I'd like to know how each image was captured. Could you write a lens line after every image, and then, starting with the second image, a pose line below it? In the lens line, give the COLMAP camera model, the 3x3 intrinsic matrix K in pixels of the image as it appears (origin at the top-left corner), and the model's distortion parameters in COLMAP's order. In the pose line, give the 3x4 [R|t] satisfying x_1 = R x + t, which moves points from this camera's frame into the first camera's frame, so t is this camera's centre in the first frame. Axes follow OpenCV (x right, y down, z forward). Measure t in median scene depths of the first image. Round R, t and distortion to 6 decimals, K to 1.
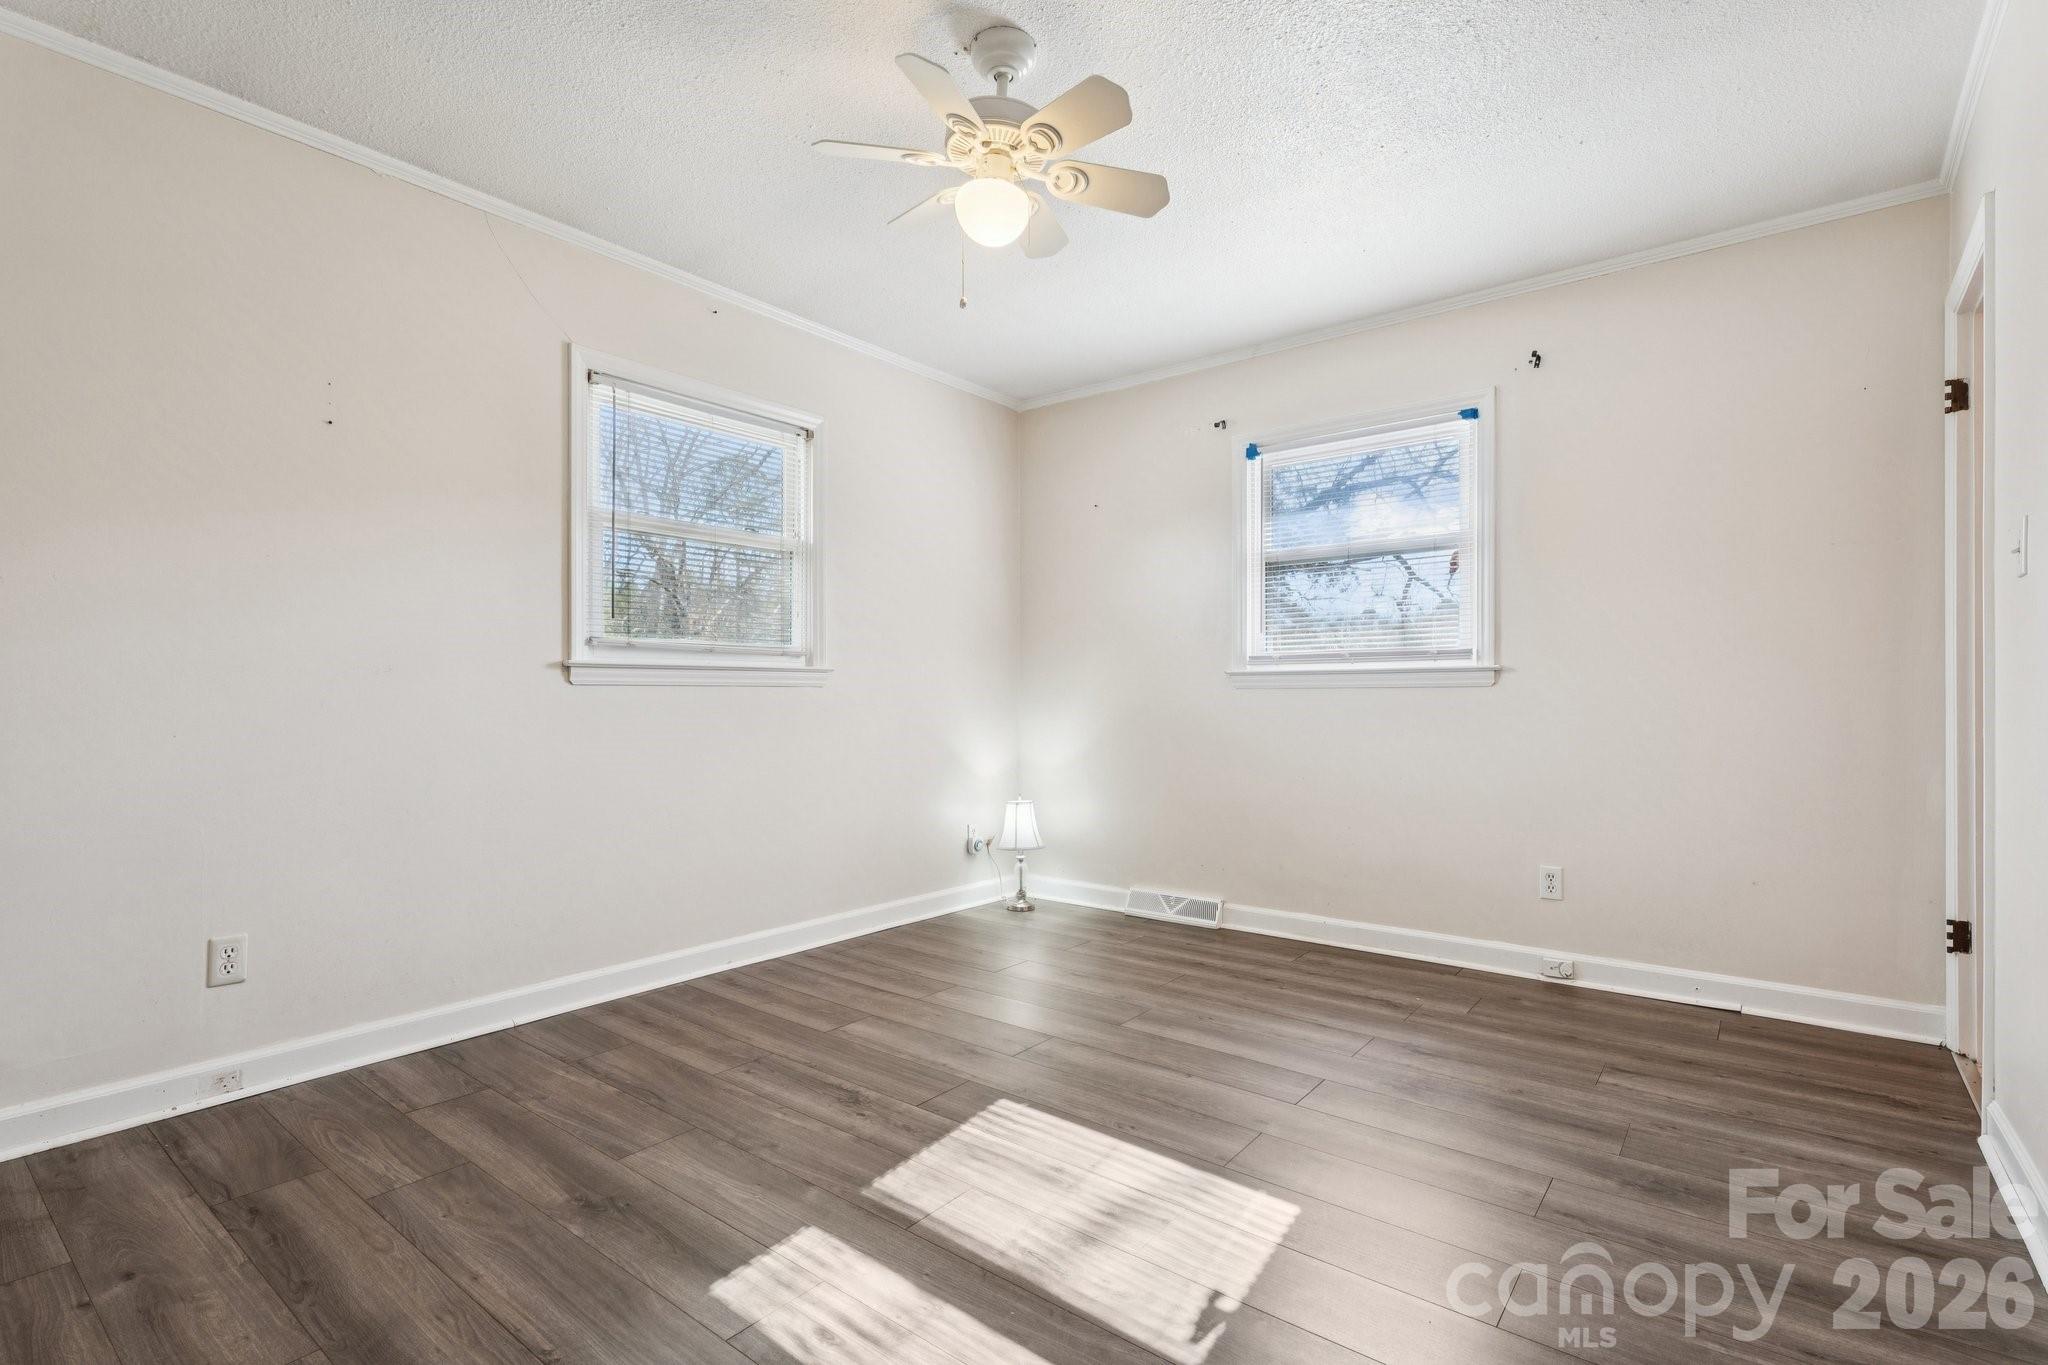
lens RADIAL K [[959.9, 0, 1021.3], [0, 959.9, 690.3], [0, 0, 1]] dist [0.001230, 0.001681]
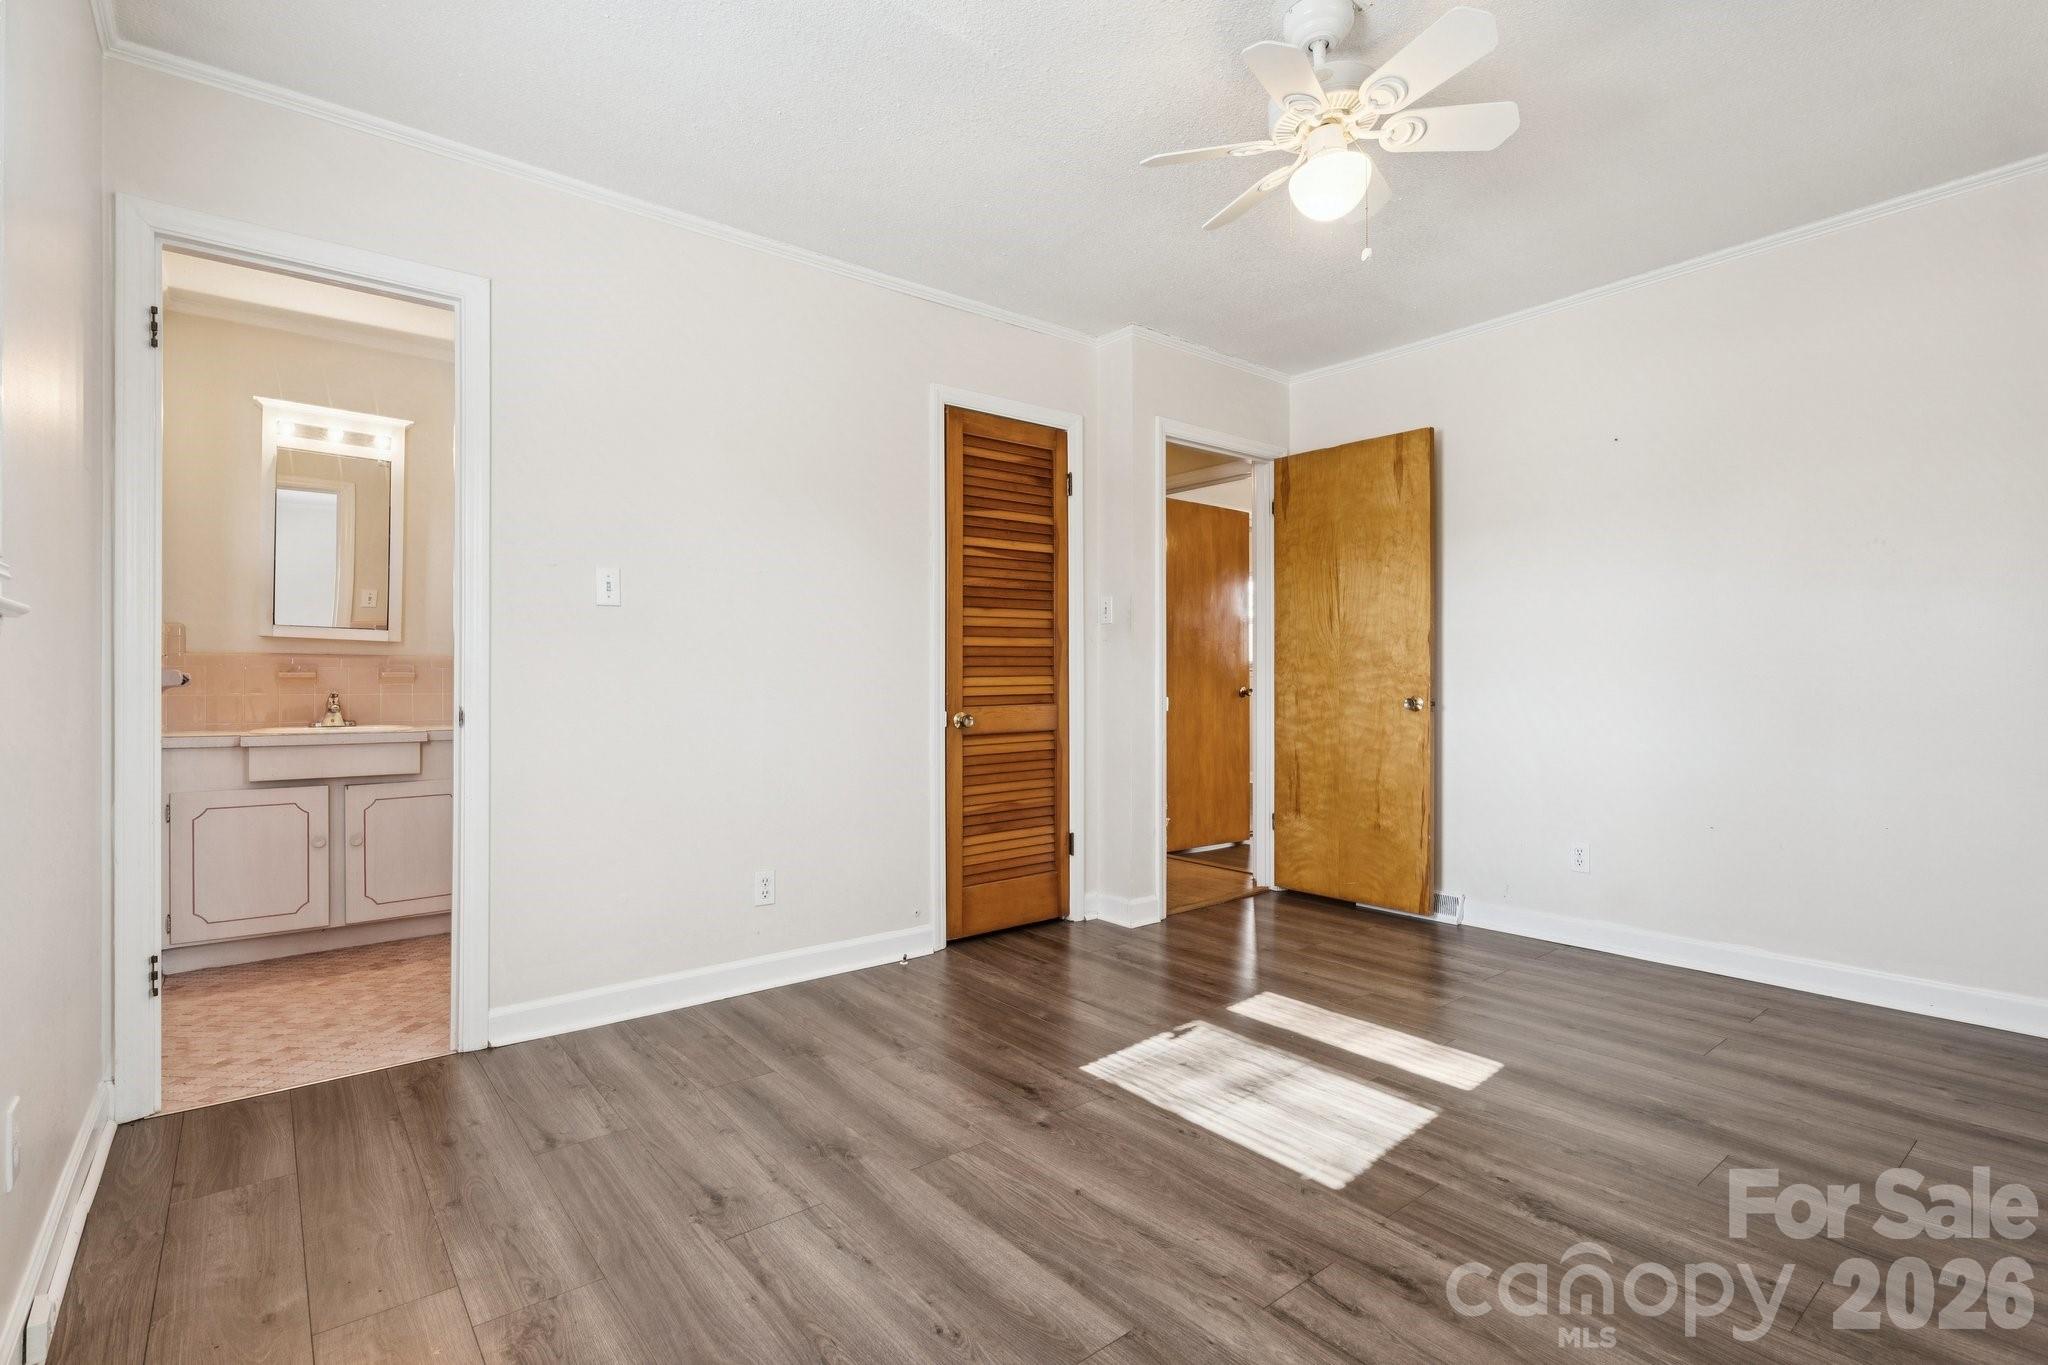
lens RADIAL K [[959.9, 0, 1026.8], [0, 959.9, 682.5], [0, 0, 1]] dist [0.001230, 0.001681]
pose [[-0.974658, 0.001010, 0.223699, 0.052052], [-0.001320, 0.999946, -0.010264, 0.014446], [-0.223697, -0.010299, -0.974604, 1.915337]]
